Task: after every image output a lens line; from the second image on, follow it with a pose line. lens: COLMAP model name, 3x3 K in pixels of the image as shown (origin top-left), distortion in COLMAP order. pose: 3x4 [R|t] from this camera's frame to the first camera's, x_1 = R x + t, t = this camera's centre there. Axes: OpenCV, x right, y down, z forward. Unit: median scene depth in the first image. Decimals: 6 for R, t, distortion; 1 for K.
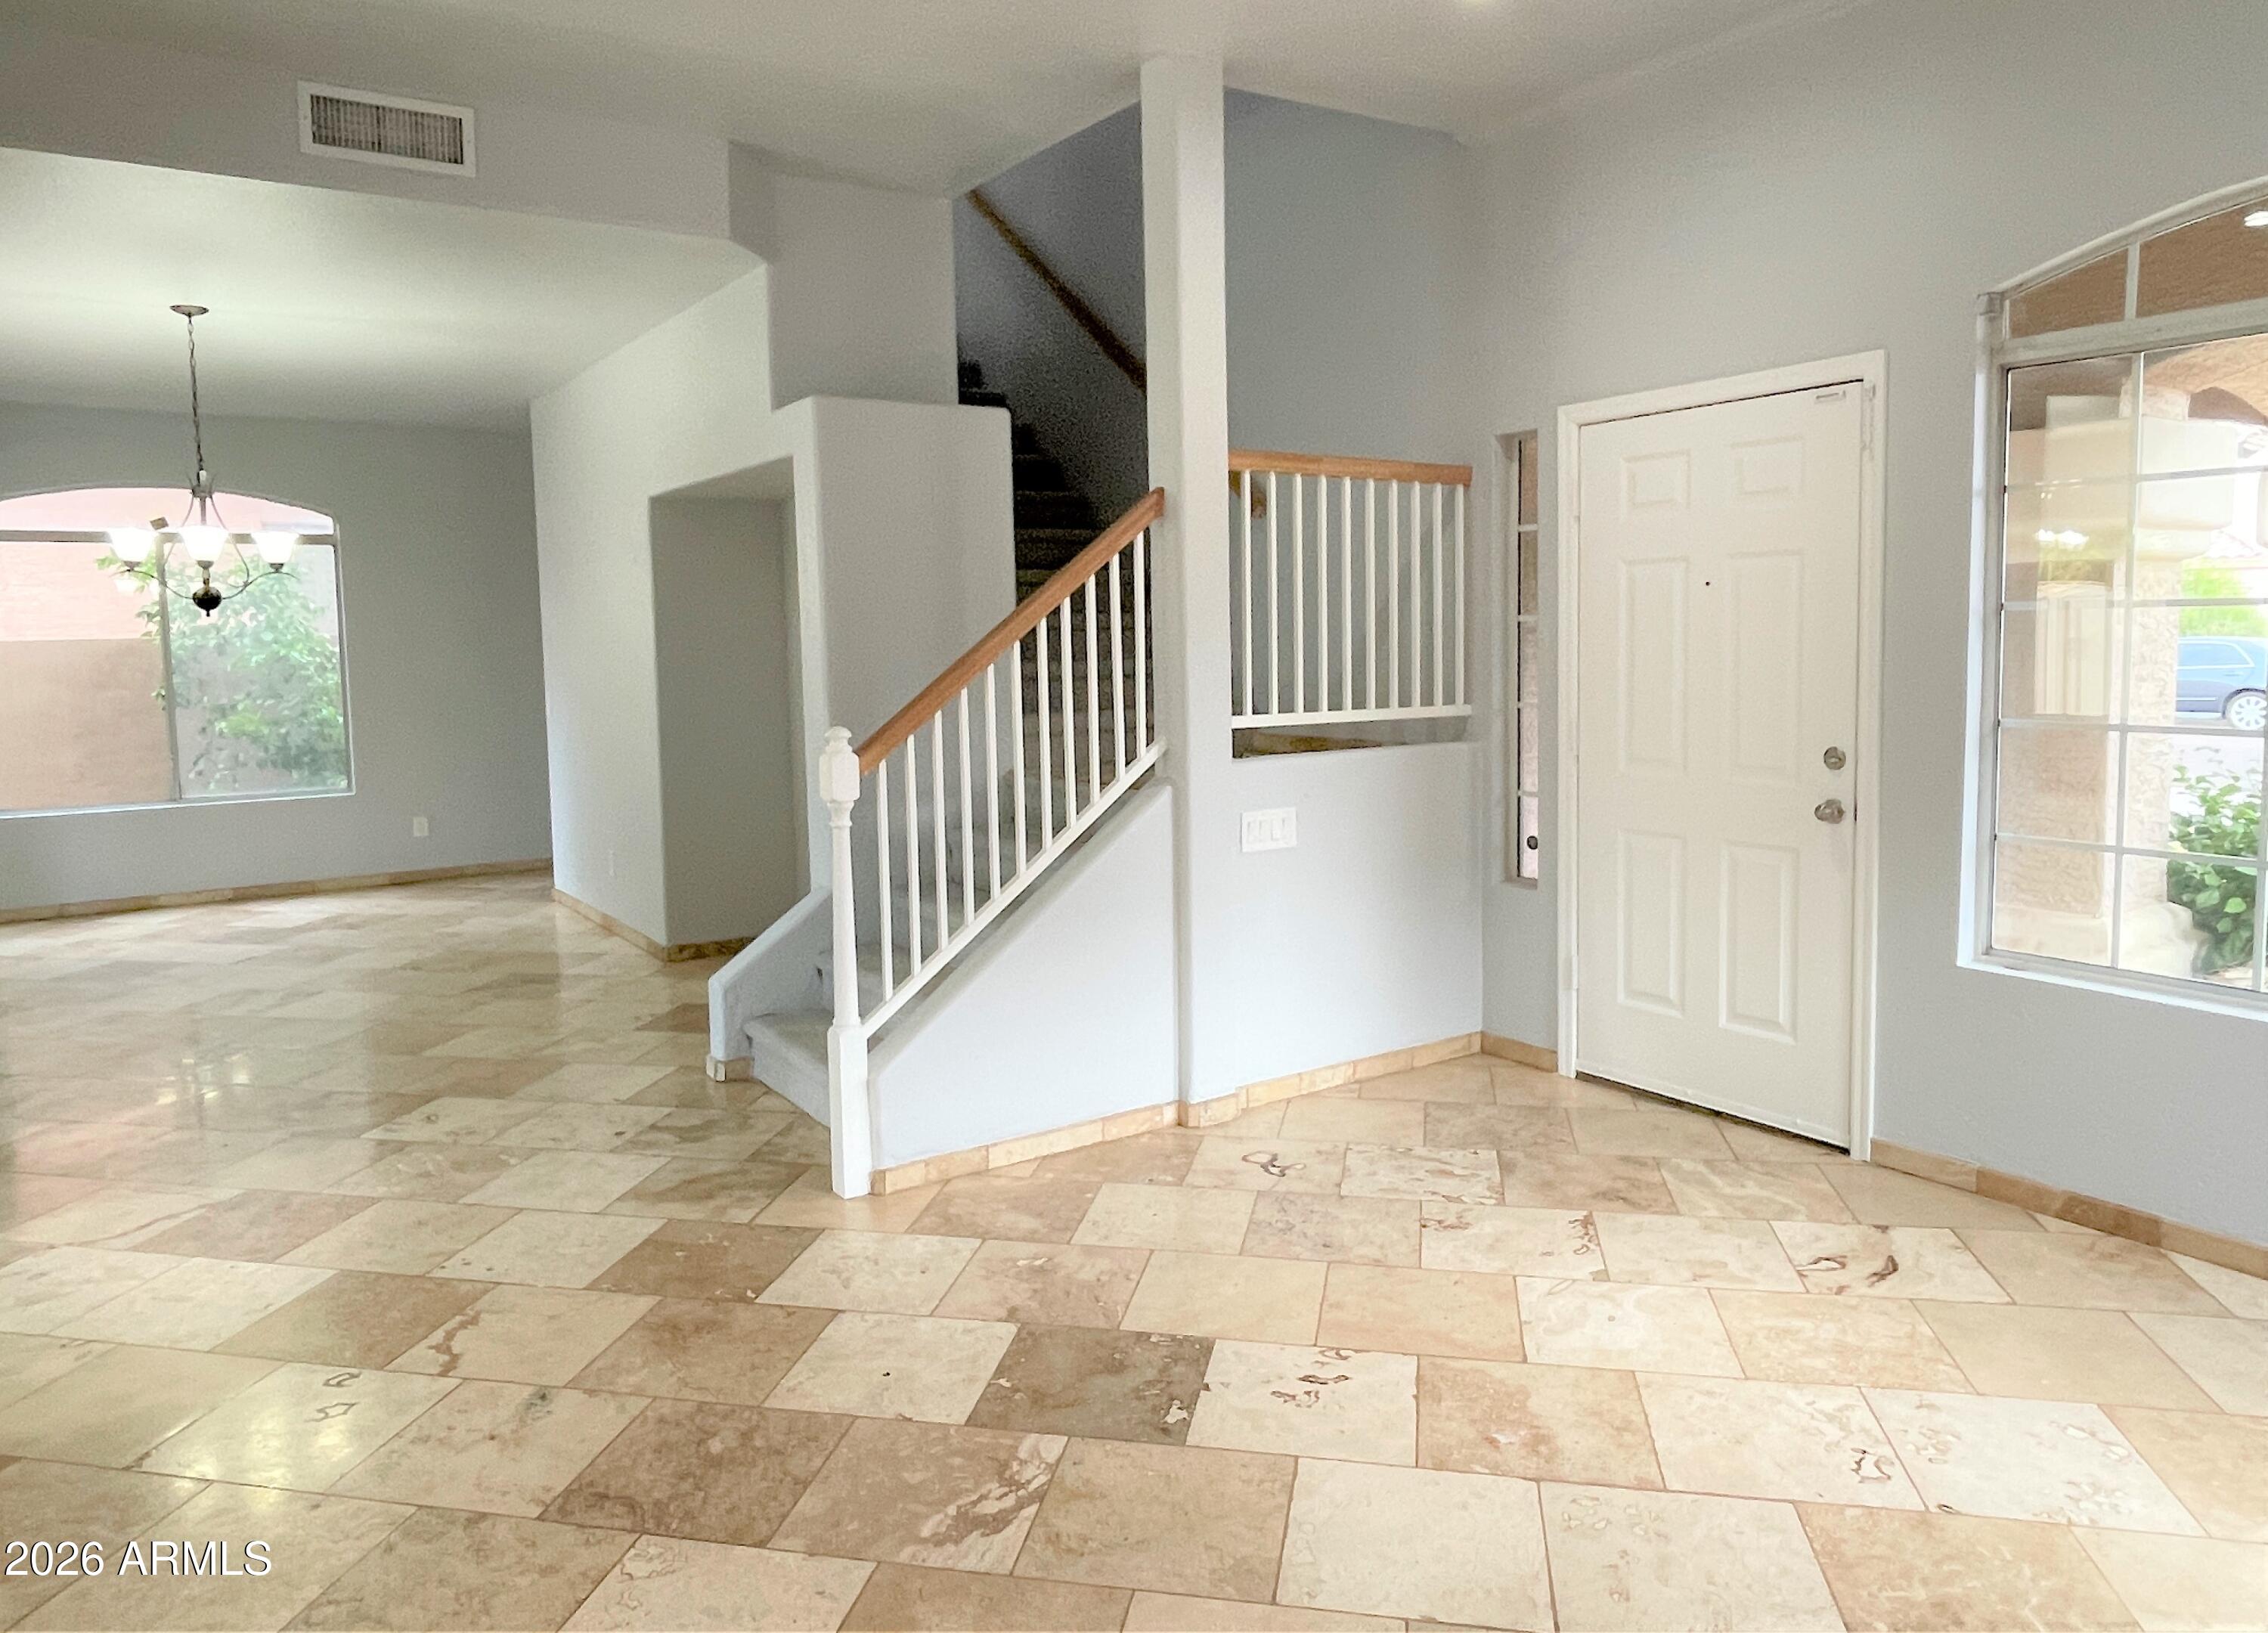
lens RADIAL K [[1489.2, 0, 1093.8], [0, 1489.2, 762.4], [0, 0, 1]] dist [0.003682, -0.004895]
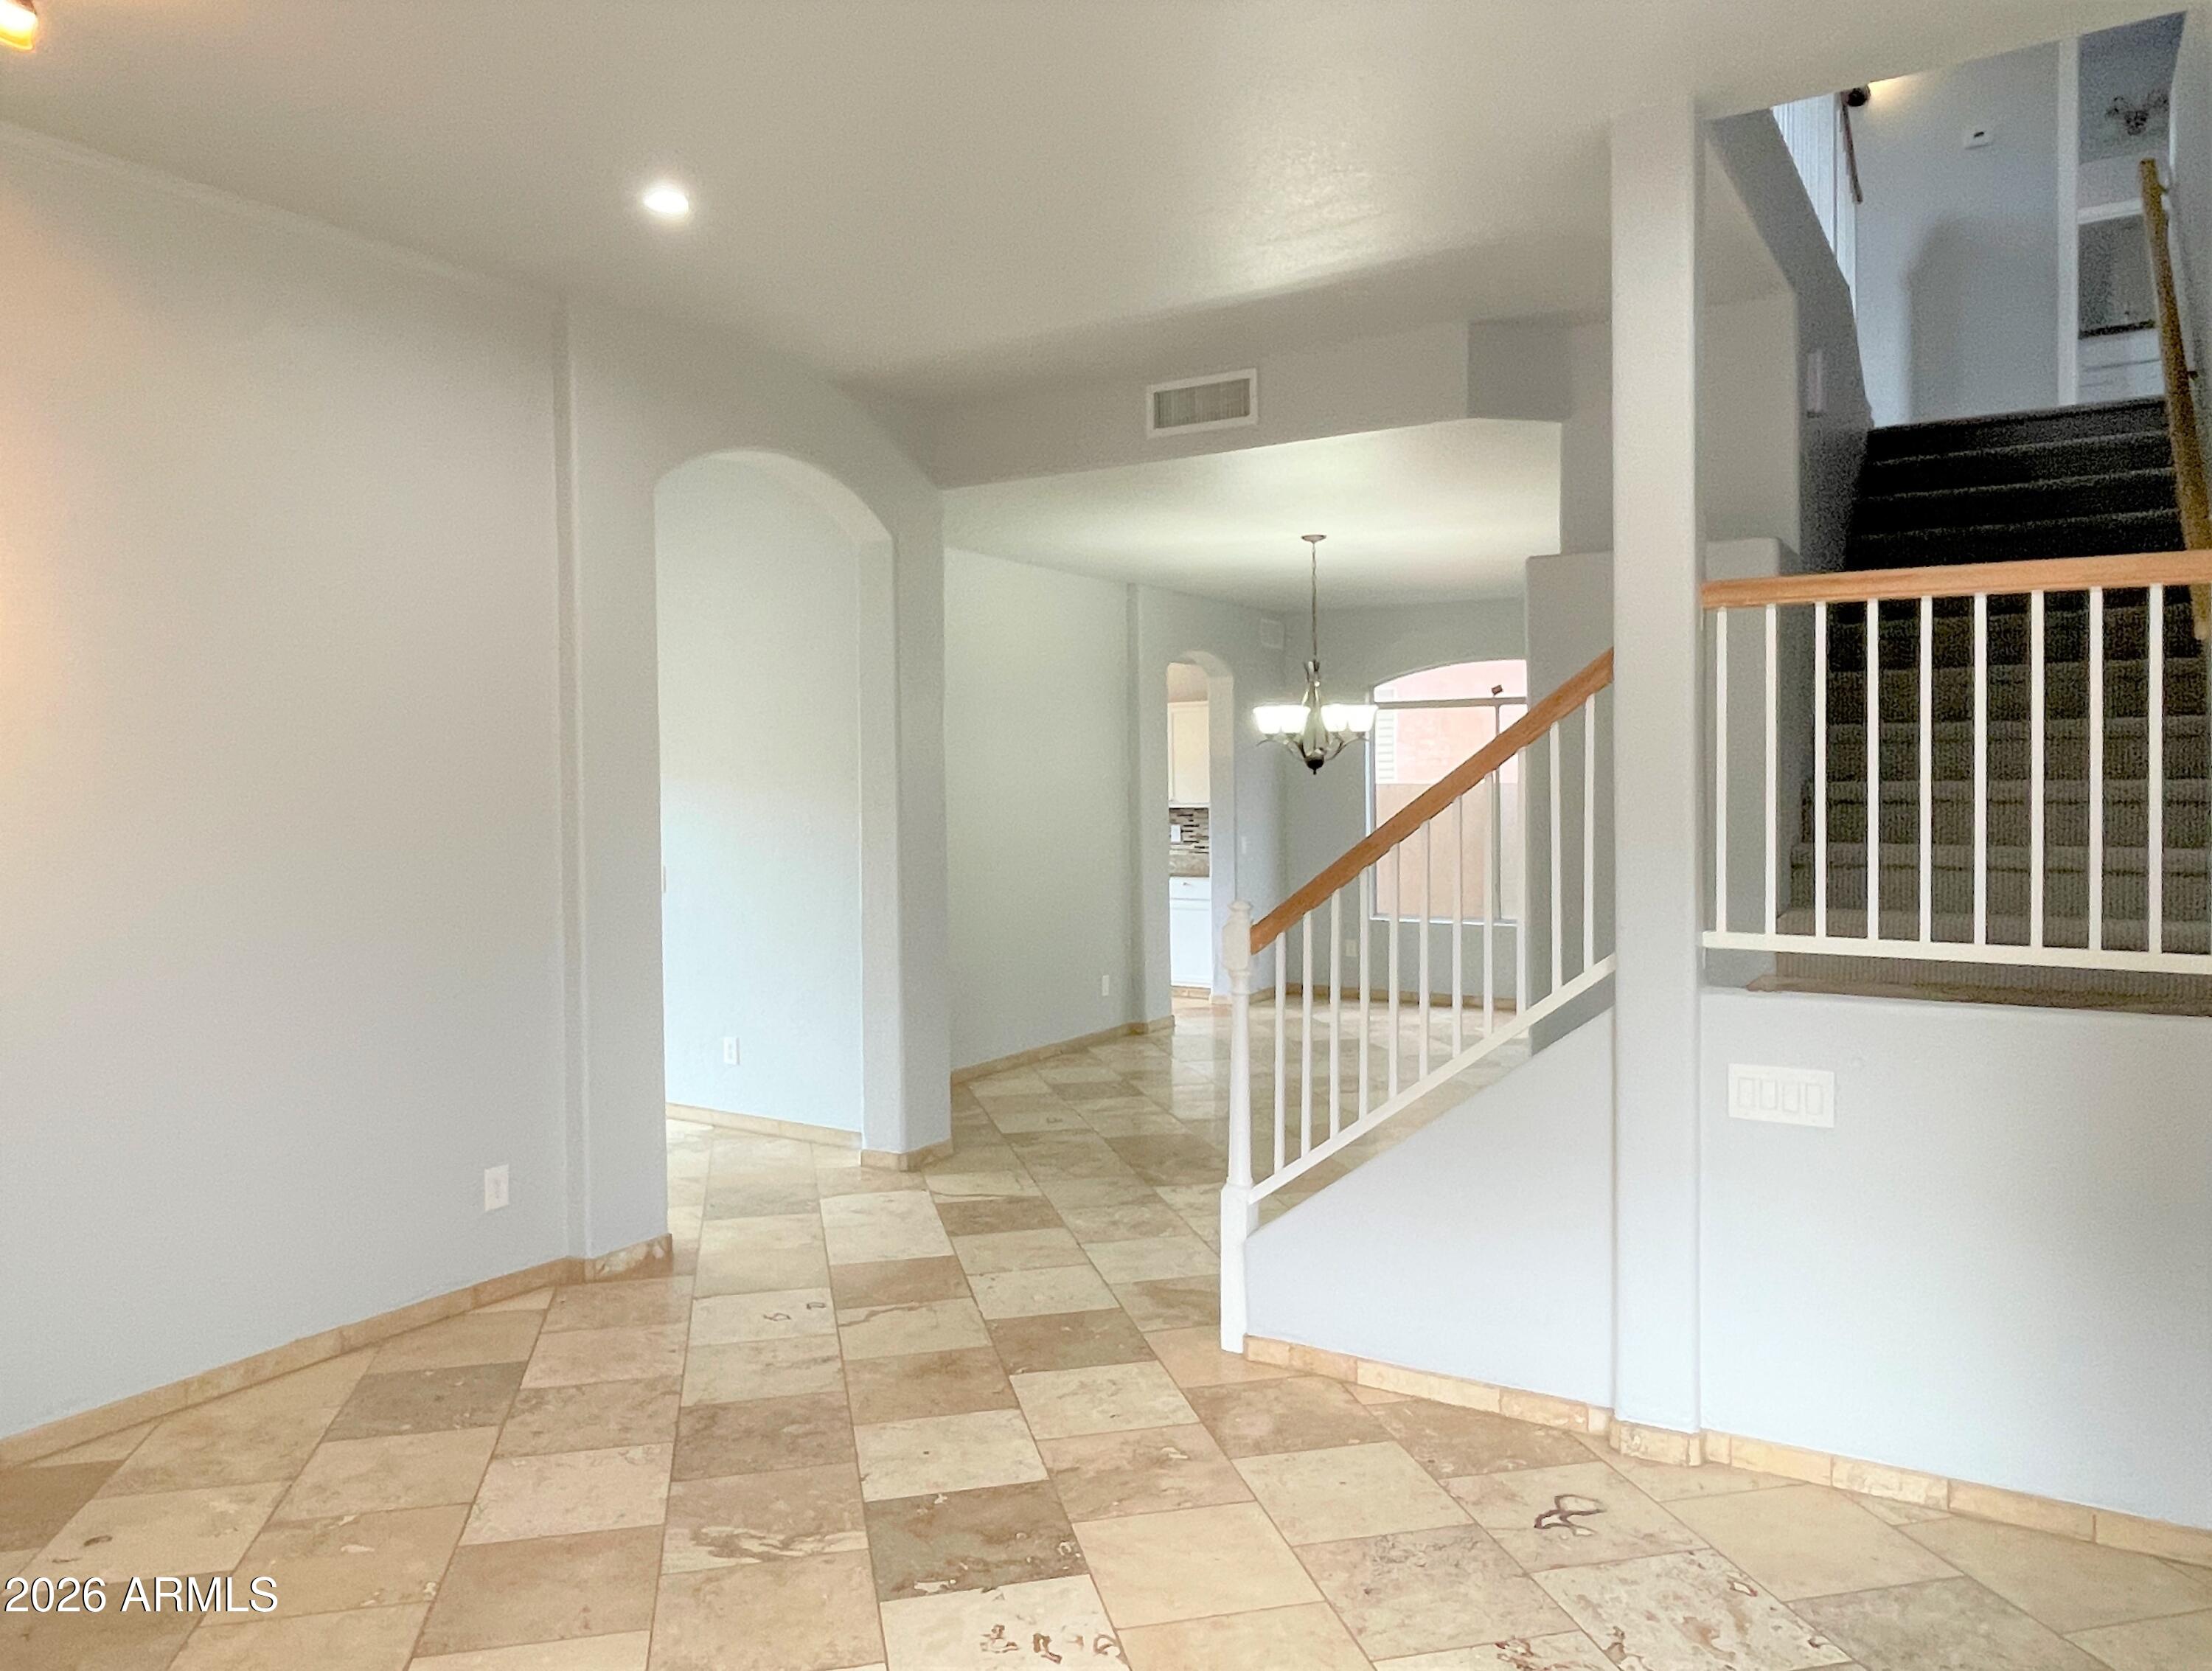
lens RADIAL K [[1498.7, 0, 1118.7], [0, 1498.7, 816.6], [0, 0, 1]] dist [0.004673, -0.008916]
pose [[0.435962, 0.036203, -0.899237, 0.893241], [-0.080718, 0.996736, 0.000995, -0.091789], [0.896338, 0.072151, 0.437461, 0.542477]]
